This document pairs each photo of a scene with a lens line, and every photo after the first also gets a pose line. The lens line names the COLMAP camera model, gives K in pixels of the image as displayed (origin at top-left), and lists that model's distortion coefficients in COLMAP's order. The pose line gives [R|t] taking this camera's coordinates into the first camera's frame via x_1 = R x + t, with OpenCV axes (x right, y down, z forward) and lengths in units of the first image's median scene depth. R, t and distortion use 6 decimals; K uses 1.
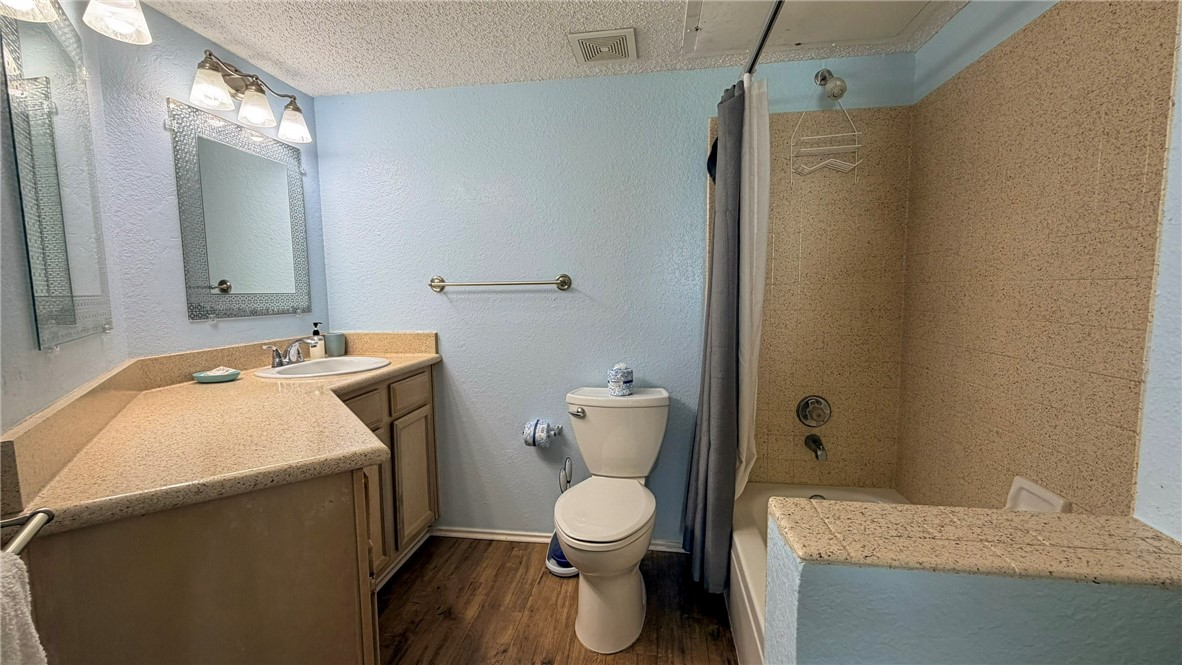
lens RADIAL K [[471.6, 0, 591.6], [0, 471.6, 333.8], [0, 0, 1]] dist [-0.001489, 0.000552]
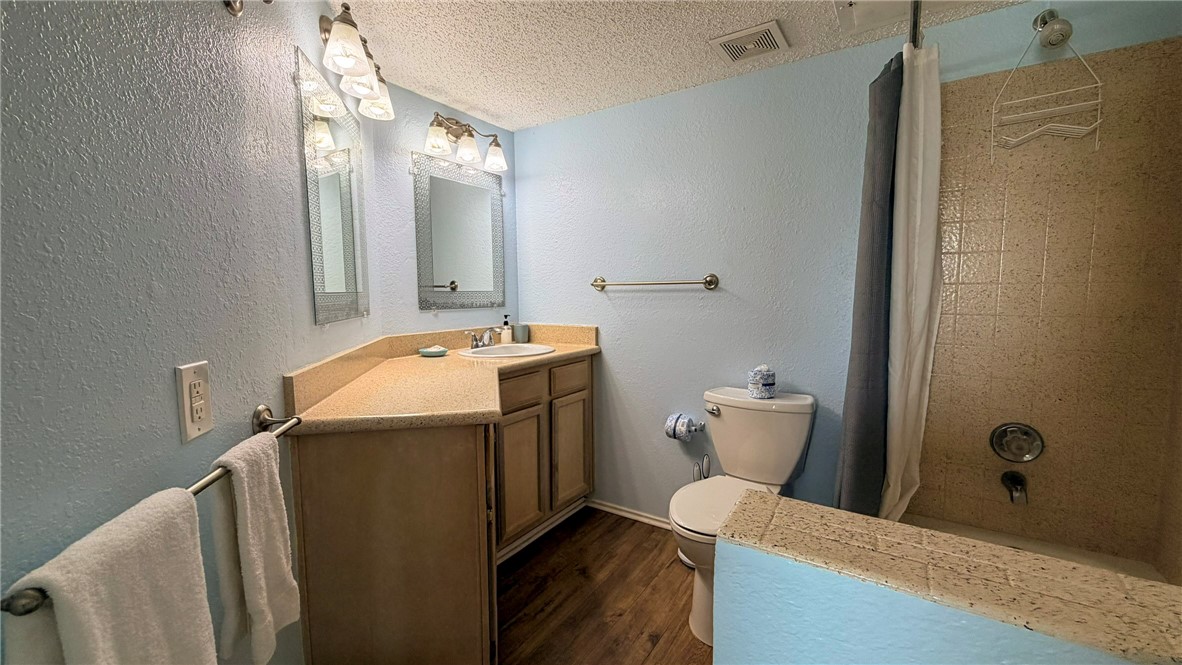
lens RADIAL K [[471.6, 0, 589.4], [0, 471.6, 333.9], [0, 0, 1]] dist [-0.001489, 0.000552]
pose [[0.904532, 0.043576, -0.424172, 0.159208], [-0.042201, 0.999029, 0.012640, 0.001189], [0.424311, 0.006467, 0.905493, -0.033233]]
